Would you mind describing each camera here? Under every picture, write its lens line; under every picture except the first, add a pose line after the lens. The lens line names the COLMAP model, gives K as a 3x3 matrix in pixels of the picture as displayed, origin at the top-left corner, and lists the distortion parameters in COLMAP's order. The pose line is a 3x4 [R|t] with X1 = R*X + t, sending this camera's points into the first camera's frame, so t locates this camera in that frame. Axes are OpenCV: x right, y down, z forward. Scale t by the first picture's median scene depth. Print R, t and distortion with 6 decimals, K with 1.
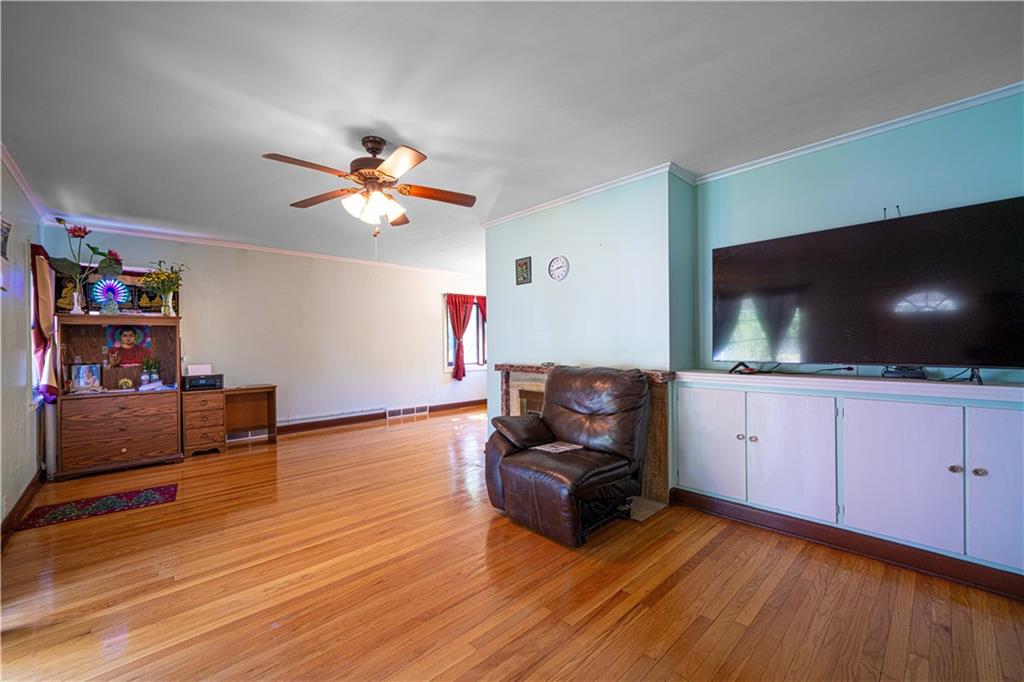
lens RADIAL K [[406.9, 0, 505.7], [0, 406.9, 343.6], [0, 0, 1]] dist [0.000400, 0.000146]
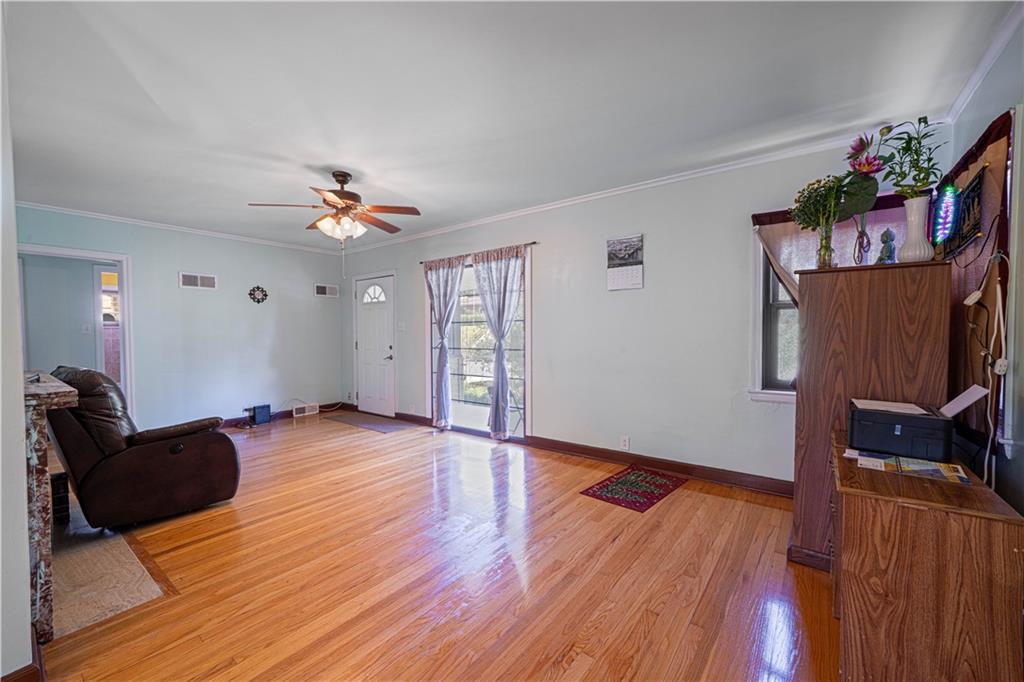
lens RADIAL K [[406.9, 0, 507.1], [0, 406.9, 340.9], [0, 0, 1]] dist [0.000400, 0.000146]
pose [[-0.987402, 0.025035, -0.156241, -0.414879], [0.020979, 0.999400, 0.027555, 0.001302], [0.156837, 0.023930, -0.987334, 1.551390]]
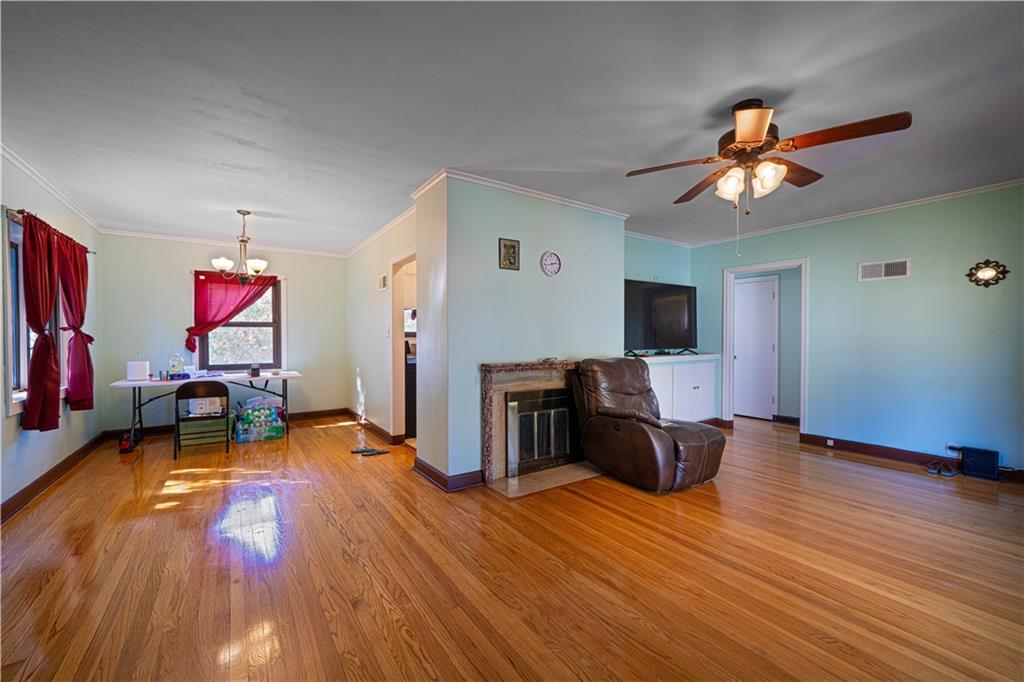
lens RADIAL K [[406.9, 0, 501.2], [0, 406.9, 344.2], [0, 0, 1]] dist [0.000400, 0.000146]
pose [[0.165922, -0.003335, 0.986133, -0.846074], [0.004024, 0.999988, 0.002704, 0.010106], [-0.986131, 0.003520, 0.165934, 0.913703]]
